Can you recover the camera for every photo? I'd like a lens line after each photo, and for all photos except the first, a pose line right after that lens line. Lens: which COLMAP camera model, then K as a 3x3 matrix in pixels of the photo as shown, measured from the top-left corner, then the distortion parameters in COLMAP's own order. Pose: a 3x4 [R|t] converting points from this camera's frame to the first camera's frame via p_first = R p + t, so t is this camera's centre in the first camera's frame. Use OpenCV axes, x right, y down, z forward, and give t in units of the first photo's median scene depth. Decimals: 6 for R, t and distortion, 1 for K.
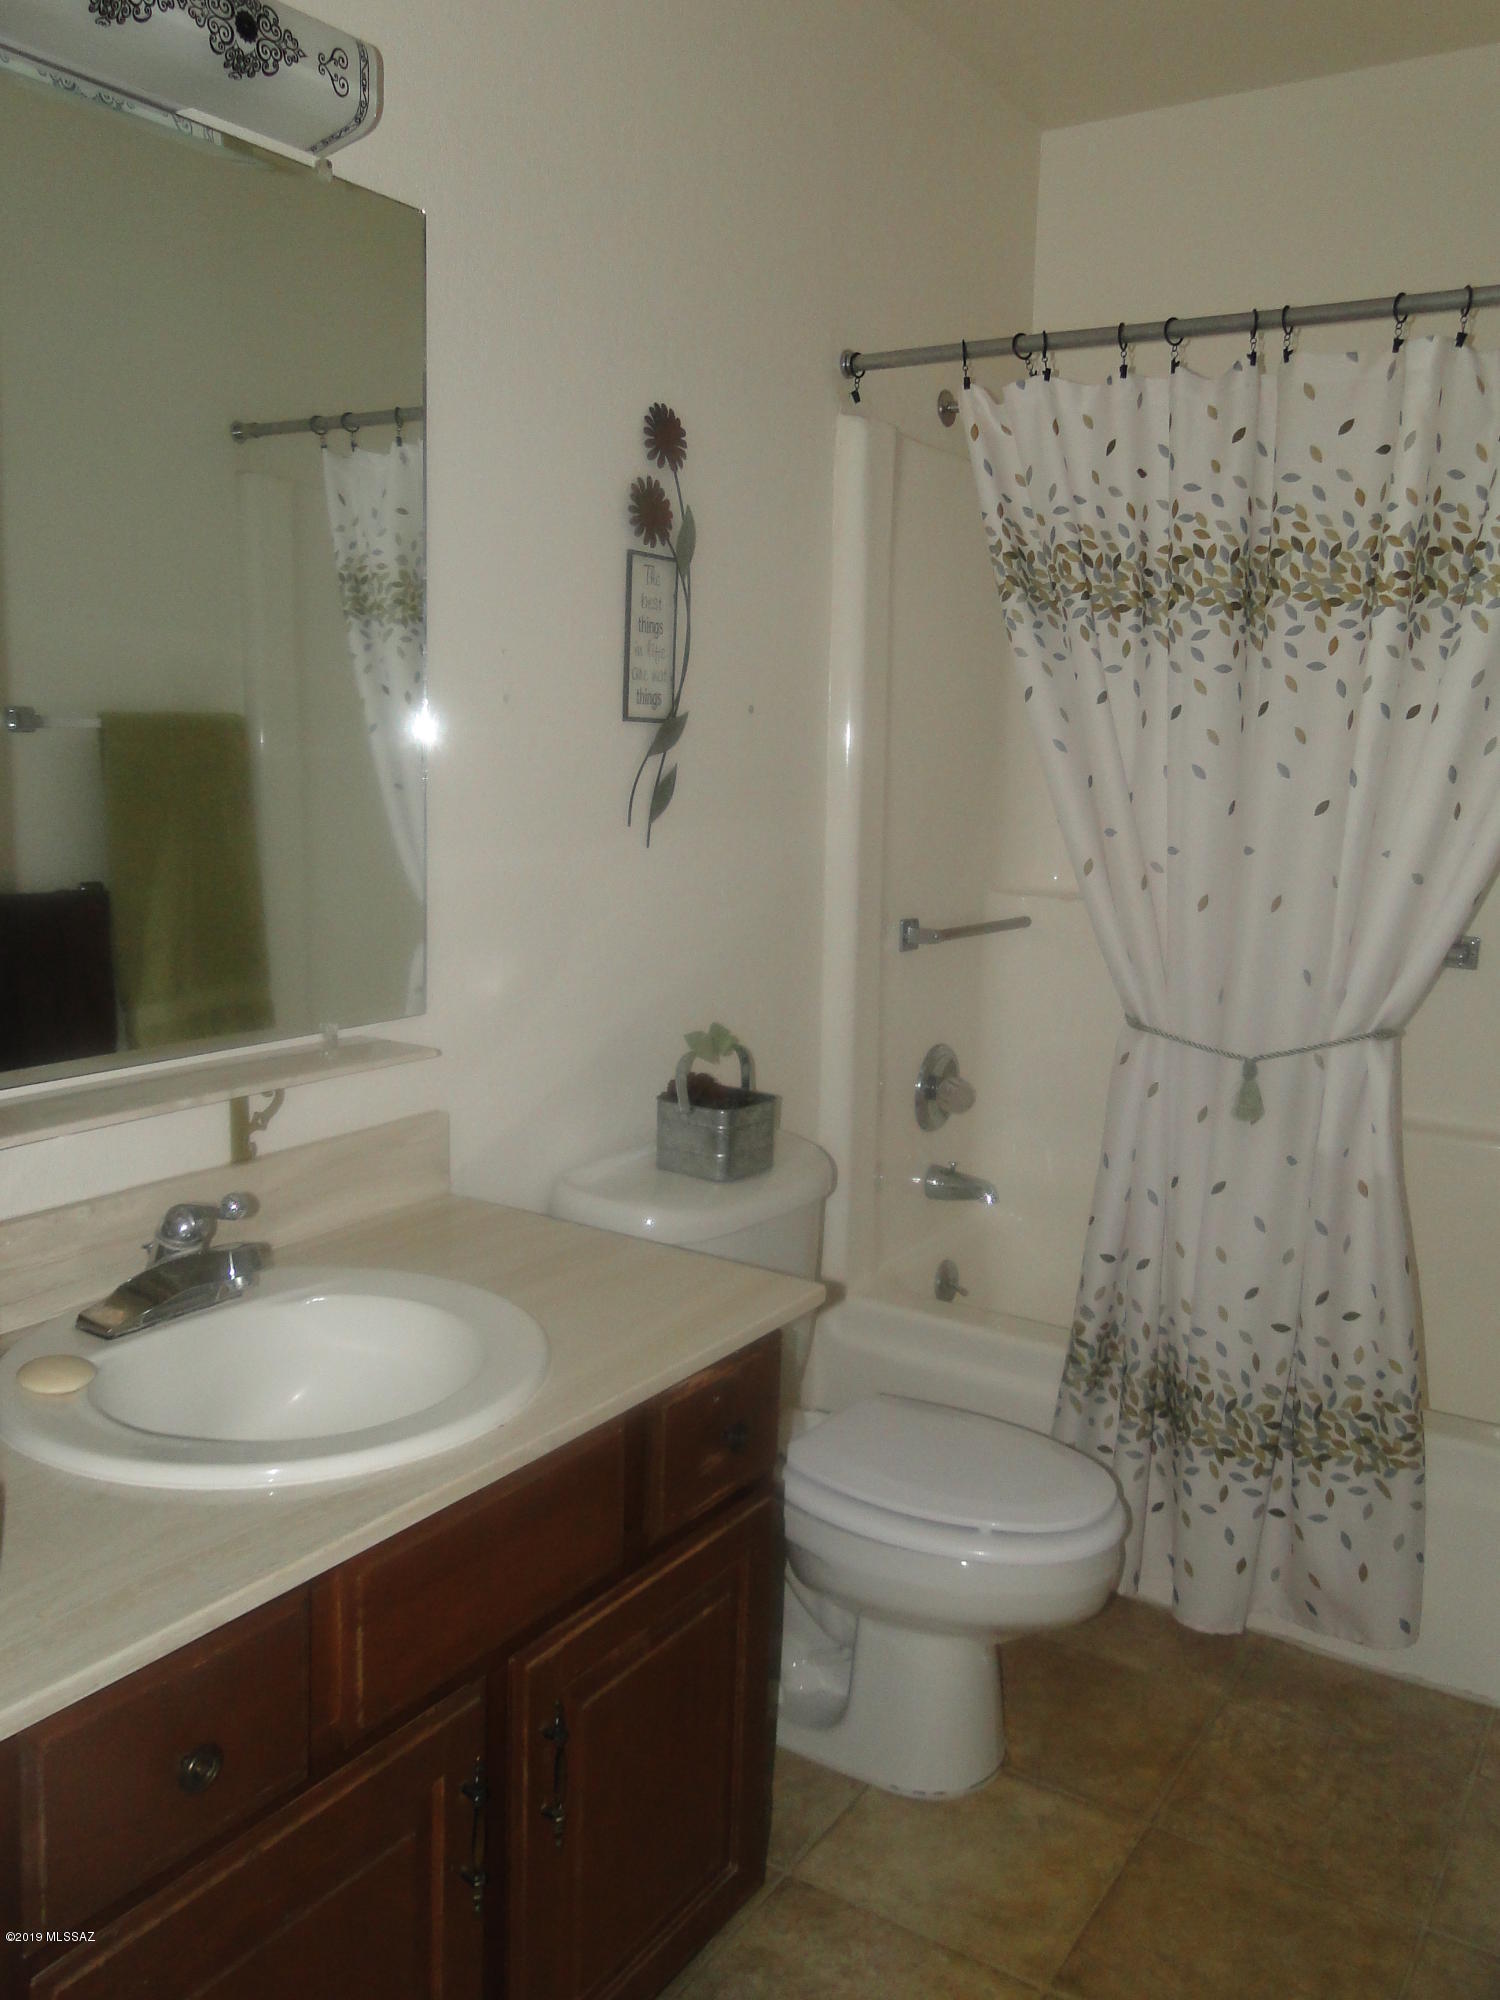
lens RADIAL K [[1665.5, 0, 750.8], [0, 1665.5, 971.0], [0, 0, 1]] dist [-0.006014, 0.000308]
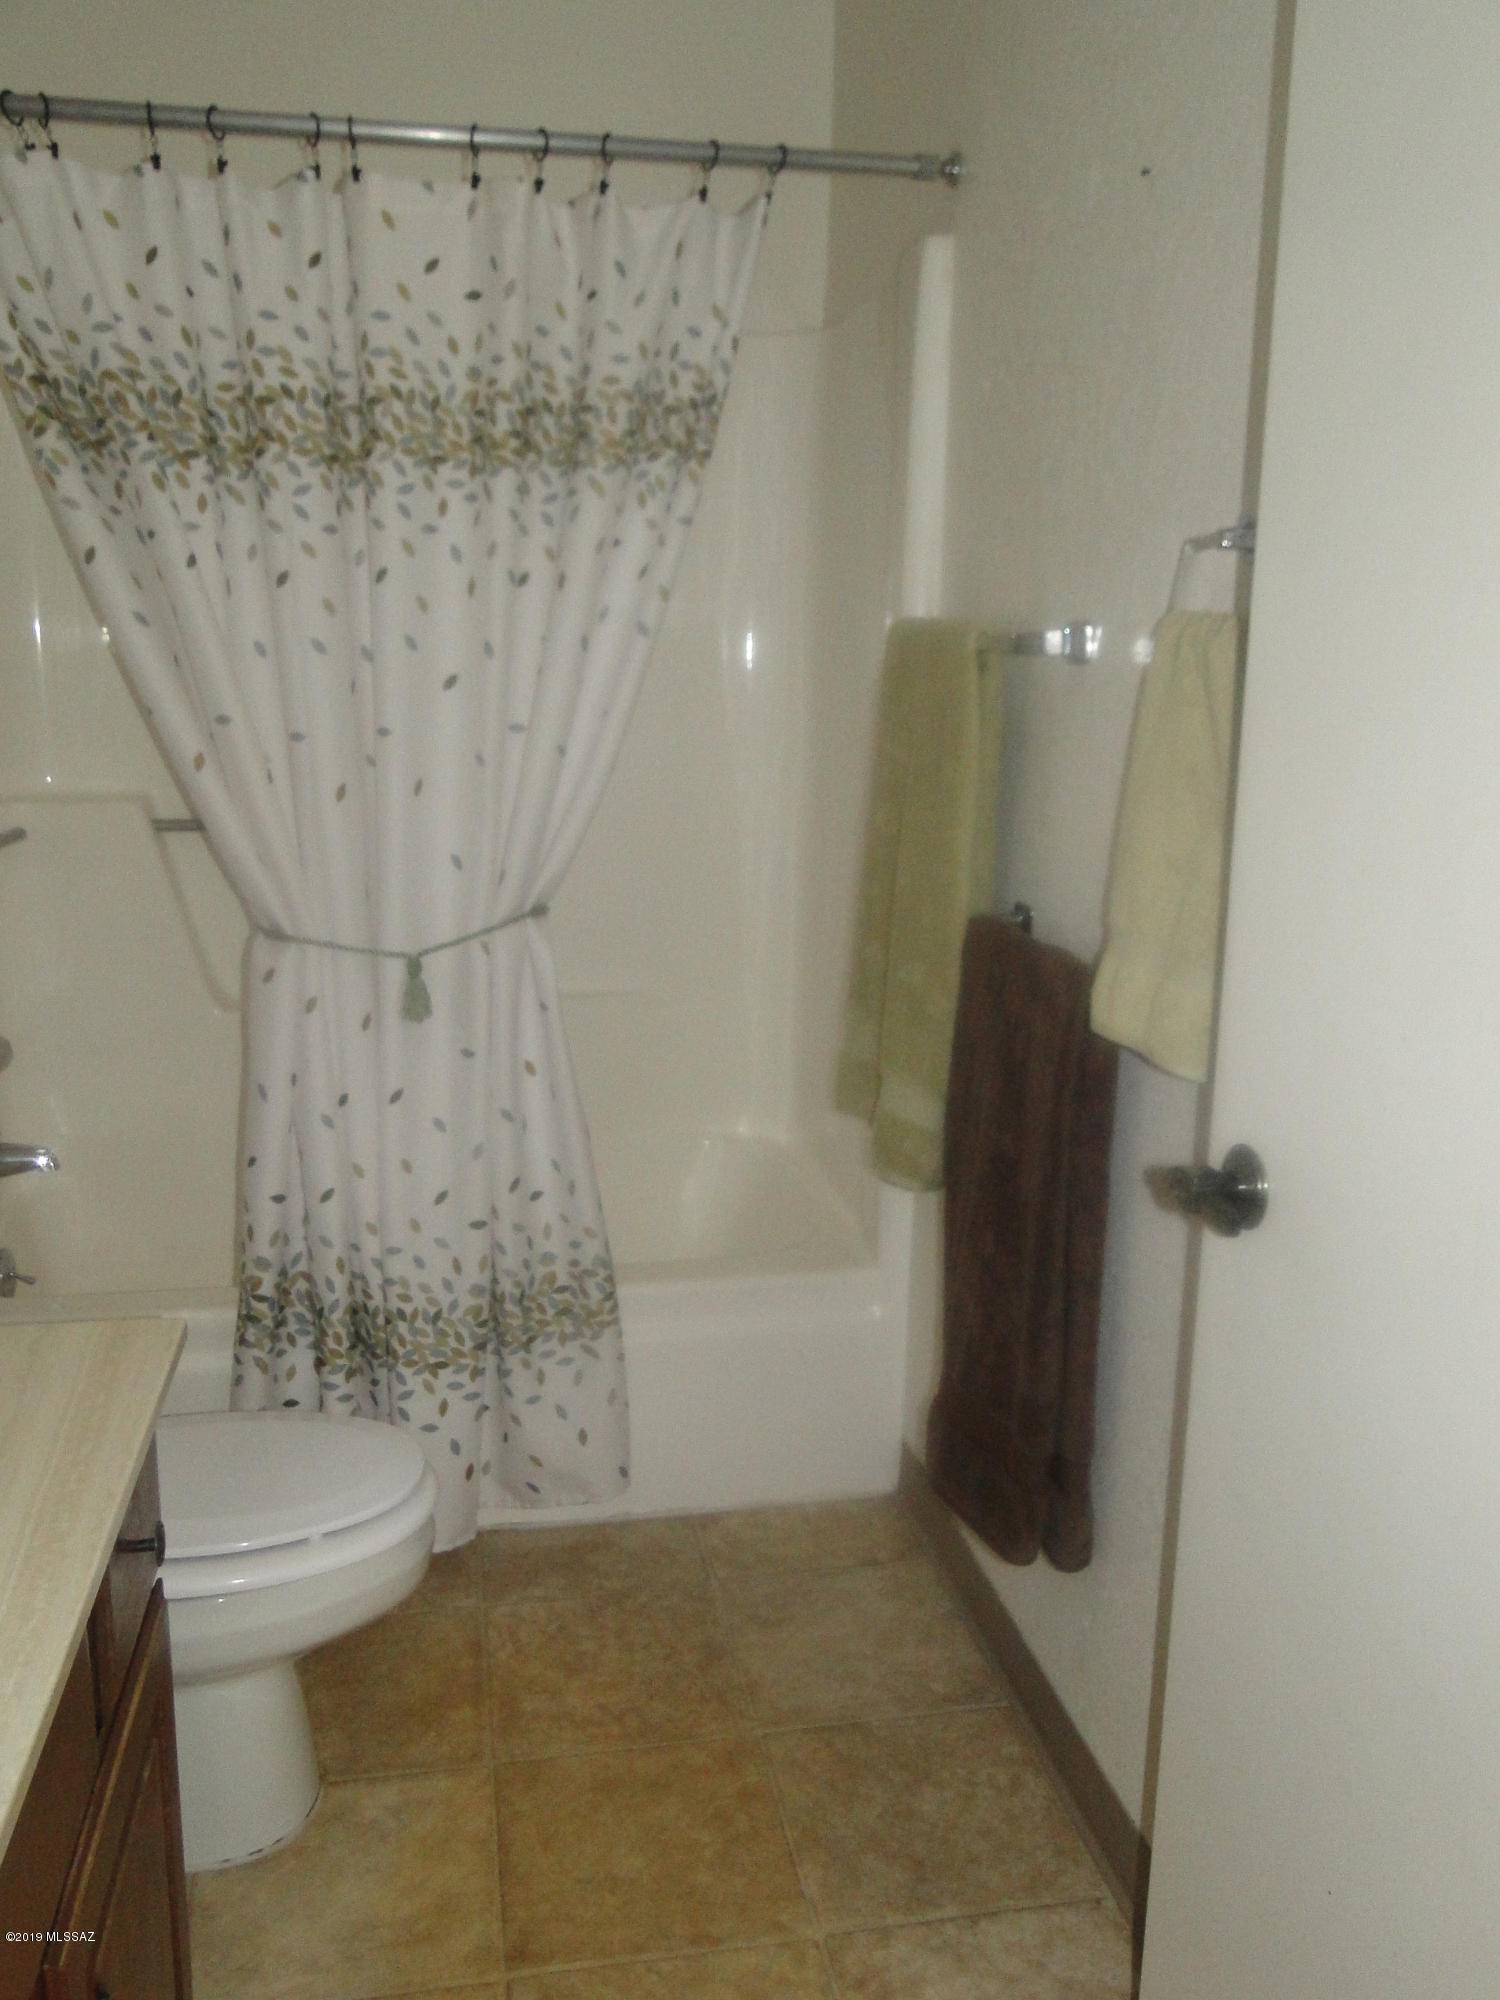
lens RADIAL K [[1669.5, 0, 750.0], [0, 1669.5, 1000.0], [0, 0, 1]] dist [0.001168, -0.007225]
pose [[0.727437, -0.163442, 0.666425, -0.192575], [0.102410, 0.986200, 0.130082, -0.025384], [-0.678490, -0.026377, 0.734136, 0.178756]]
